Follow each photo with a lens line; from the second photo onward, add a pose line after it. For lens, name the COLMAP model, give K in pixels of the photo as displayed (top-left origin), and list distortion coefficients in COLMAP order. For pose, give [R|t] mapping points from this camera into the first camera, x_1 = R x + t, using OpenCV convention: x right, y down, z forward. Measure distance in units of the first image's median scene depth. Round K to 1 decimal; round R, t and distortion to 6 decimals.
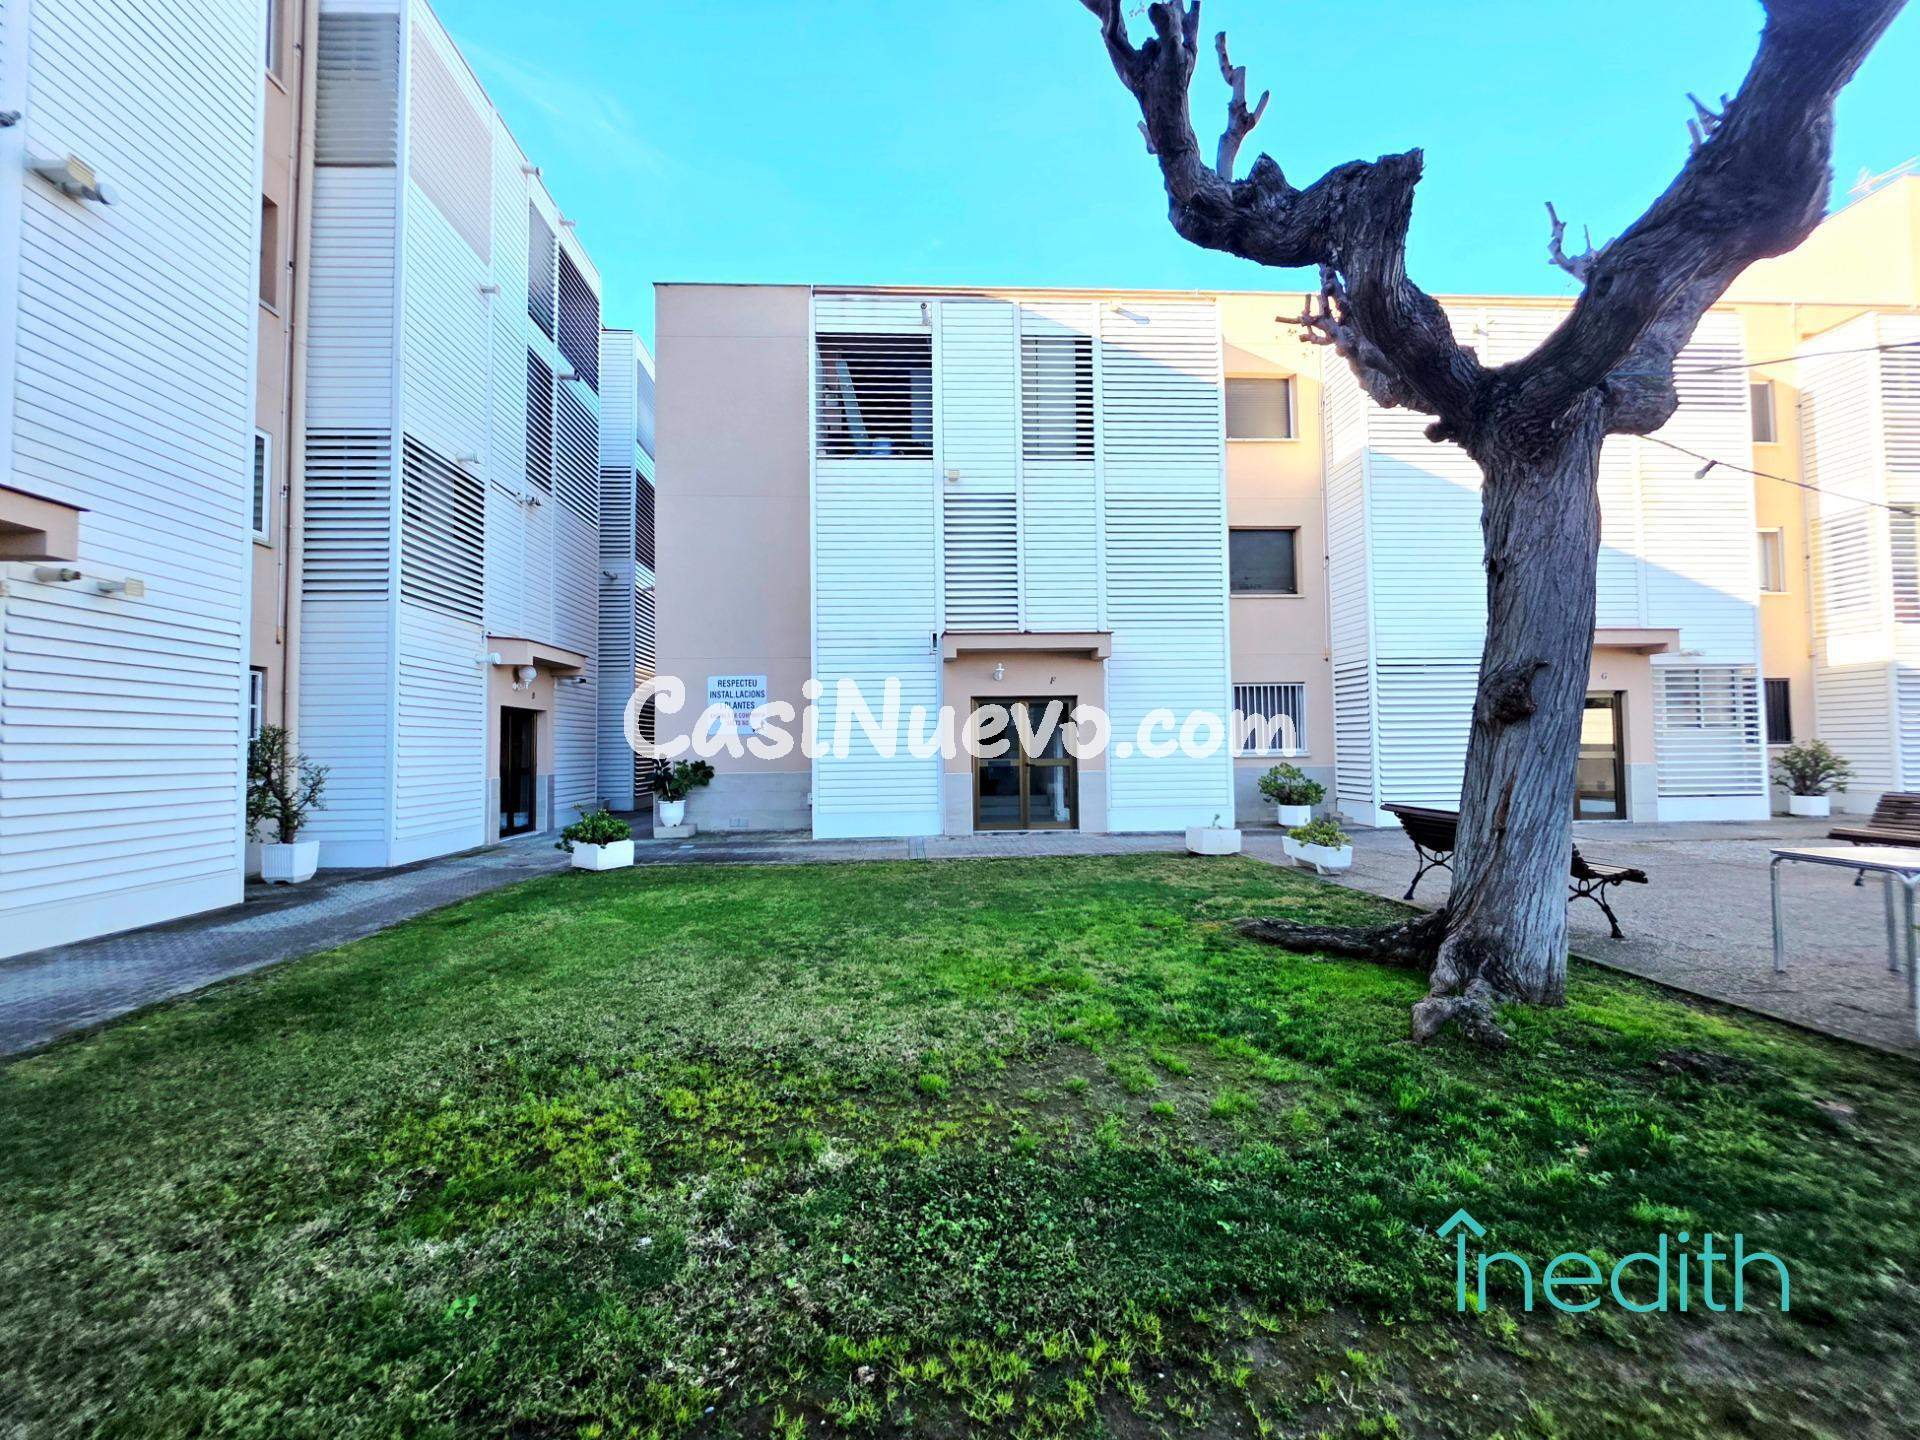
lens RADIAL K [[779.4, 0, 950.1], [0, 779.4, 716.8], [0, 0, 1]] dist [-0.000981, 0.000733]
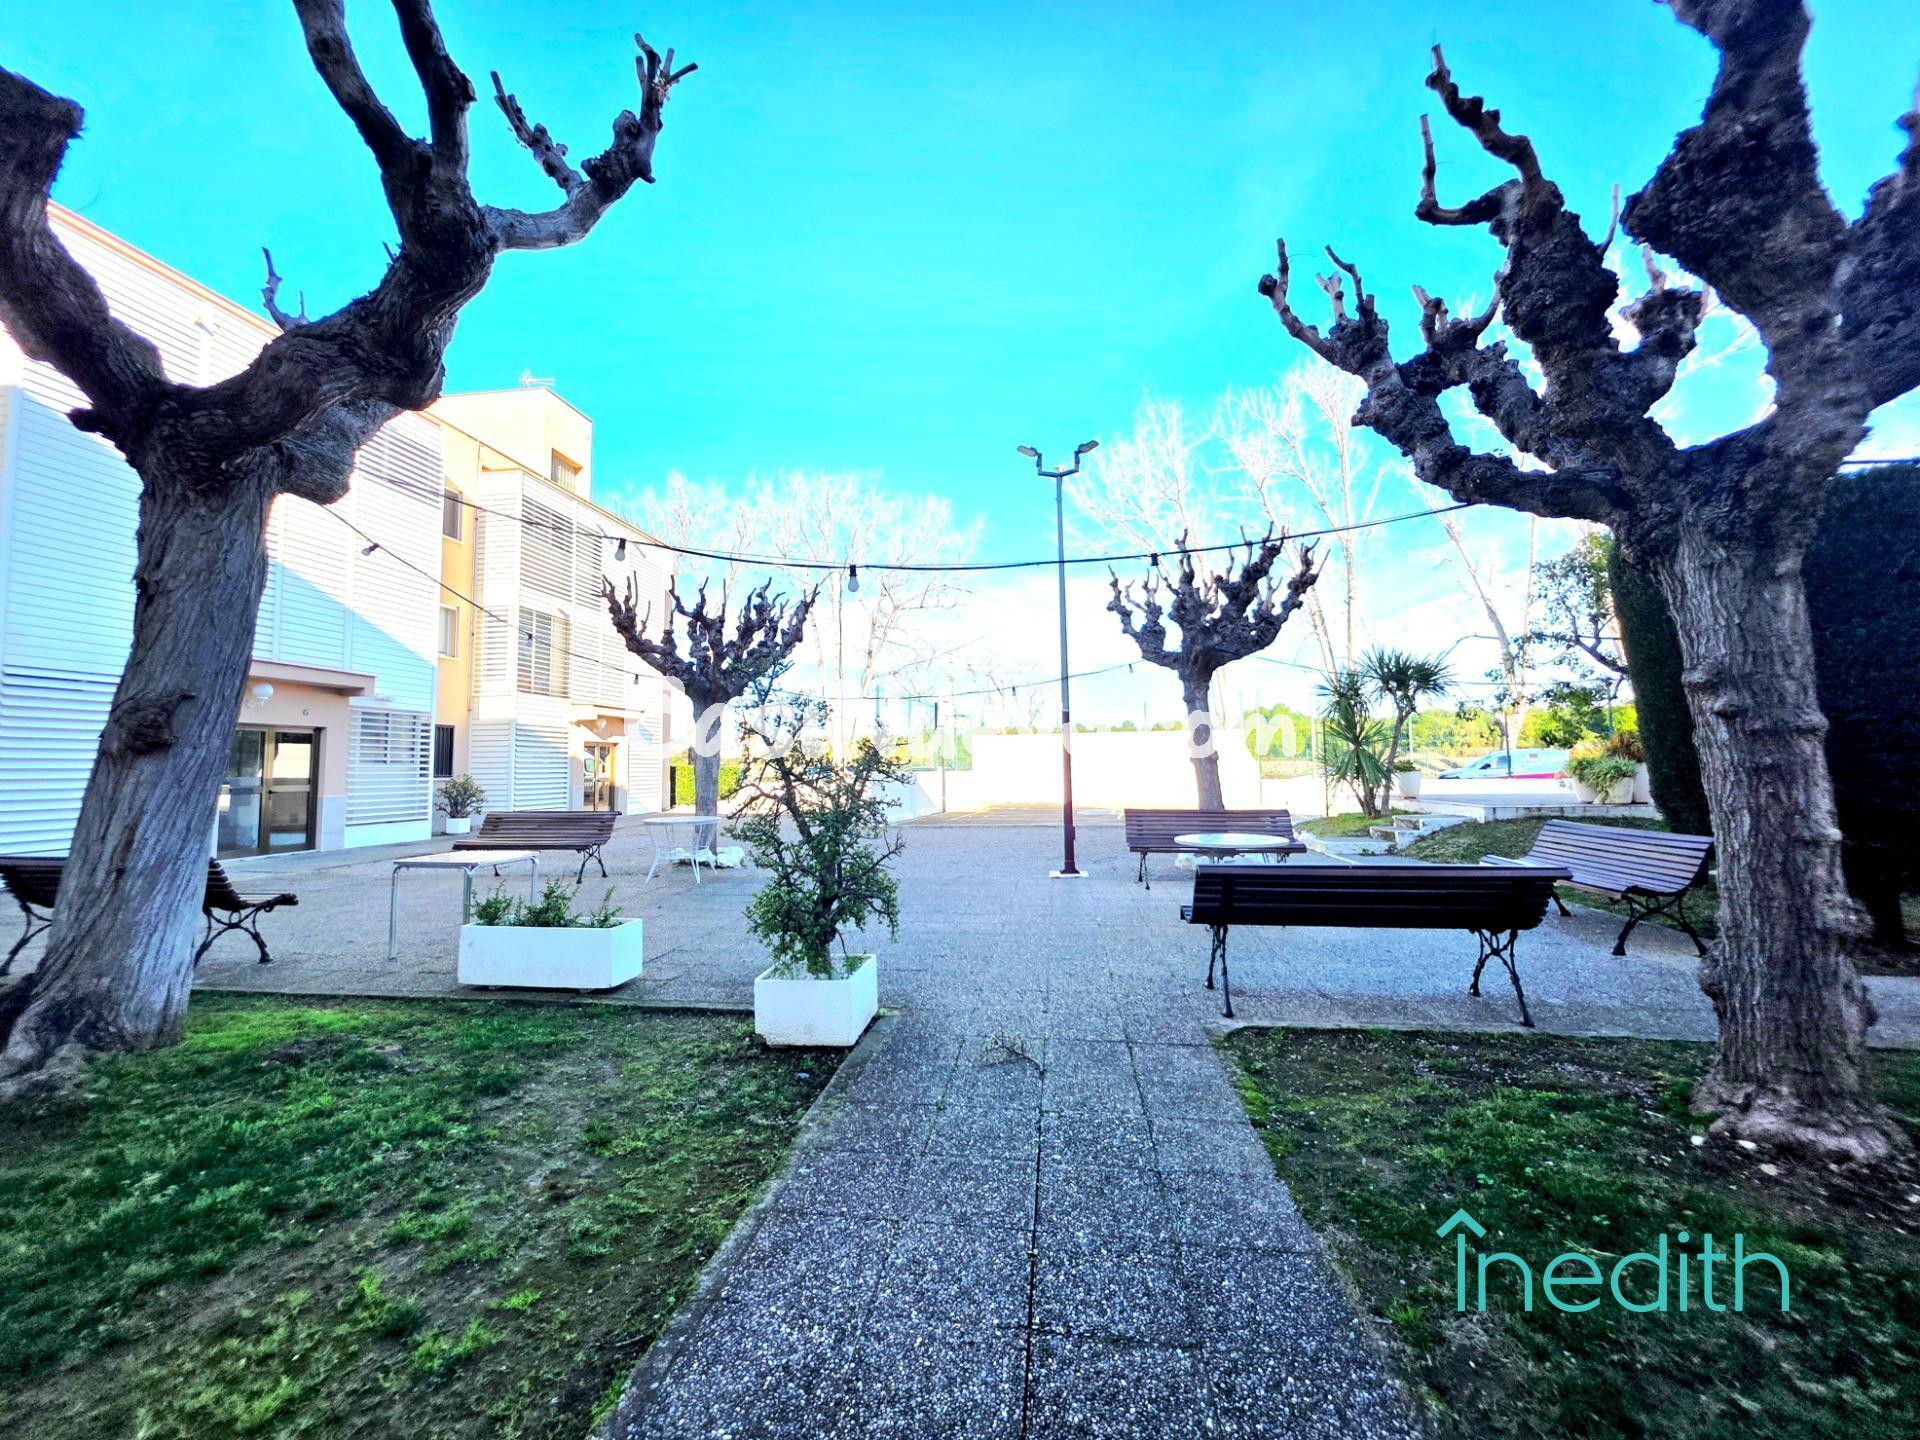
lens RADIAL K [[779.4, 0, 959.3], [0, 779.4, 715.2], [0, 0, 1]] dist [-0.000981, 0.000733]
pose [[0.195569, 0.076683, 0.977687, -0.014828], [-0.031252, 0.996919, -0.071940, -0.002242], [-0.980192, -0.016485, 0.197363, -0.152537]]
